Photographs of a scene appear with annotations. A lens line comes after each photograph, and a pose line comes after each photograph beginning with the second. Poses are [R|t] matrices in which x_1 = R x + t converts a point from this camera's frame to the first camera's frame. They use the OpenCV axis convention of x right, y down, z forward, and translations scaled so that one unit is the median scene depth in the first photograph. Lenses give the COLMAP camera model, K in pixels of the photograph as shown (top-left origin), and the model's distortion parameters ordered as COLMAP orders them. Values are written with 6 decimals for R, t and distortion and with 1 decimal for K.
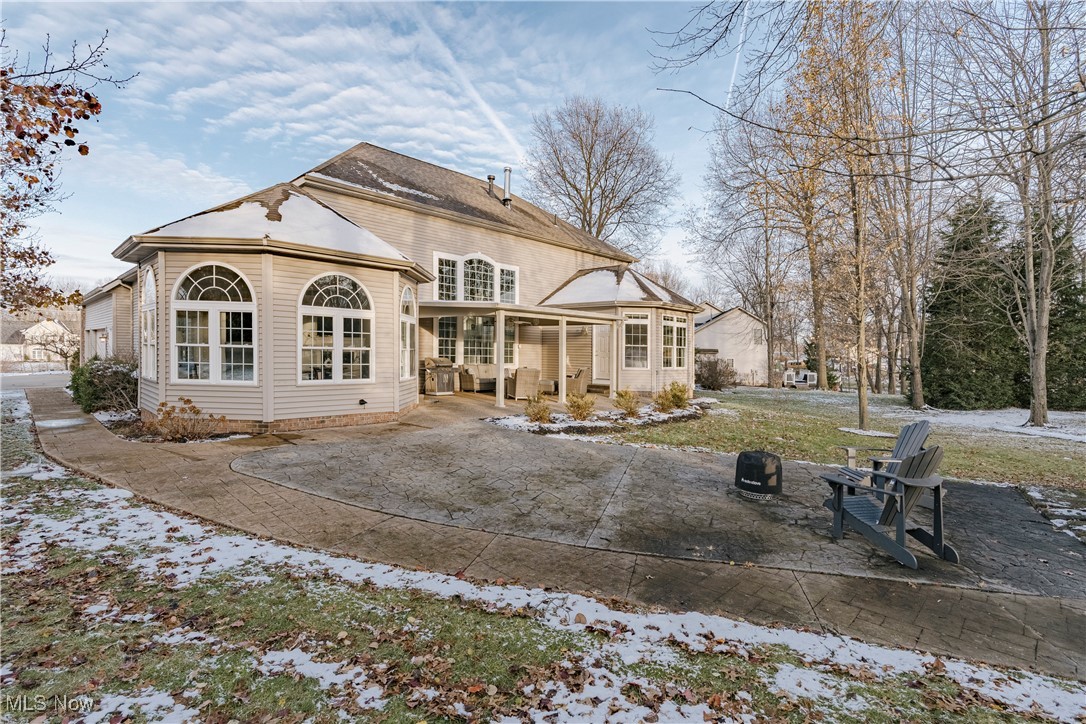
lens RADIAL K [[510.1, 0, 543.0], [0, 510.1, 362.0], [0, 0, 1]] dist [0.000140, -0.000014]
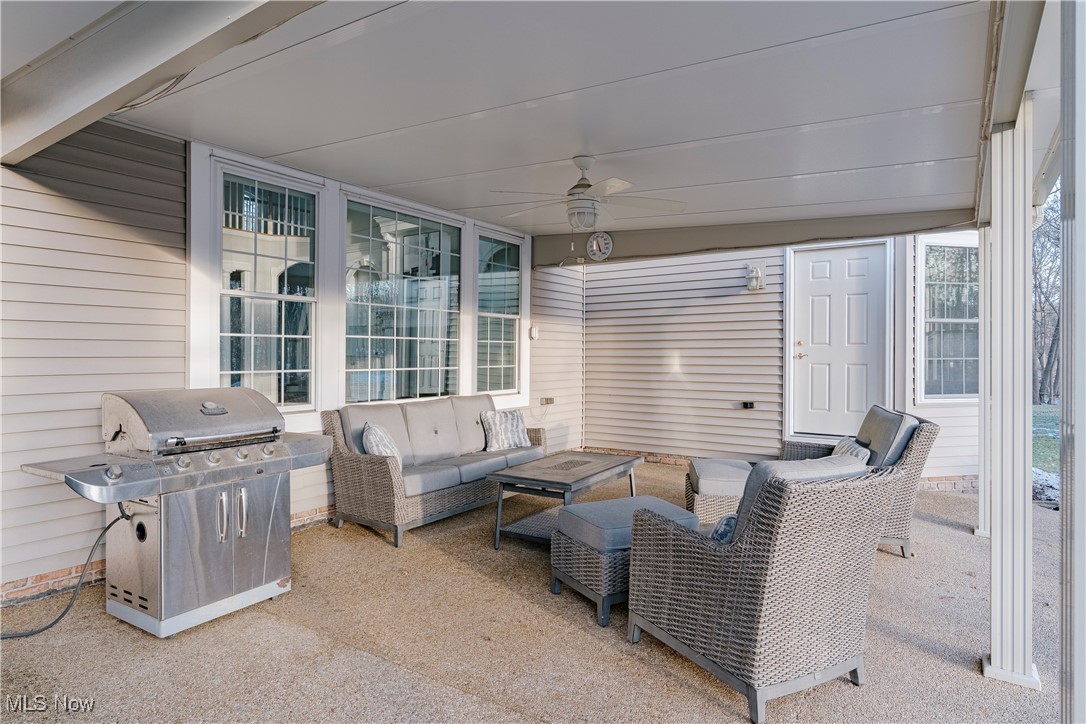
lens RADIAL K [[607.3, 0, 543.0], [0, 607.3, 362.0], [0, 0, 1]] dist [-0.000199, 0.000122]
pose [[0.983988, -0.021911, 0.176881, -0.104235], [0.022549, 0.999744, -0.001599, -0.012135], [-0.176801, 0.005562, 0.984231, 0.646131]]
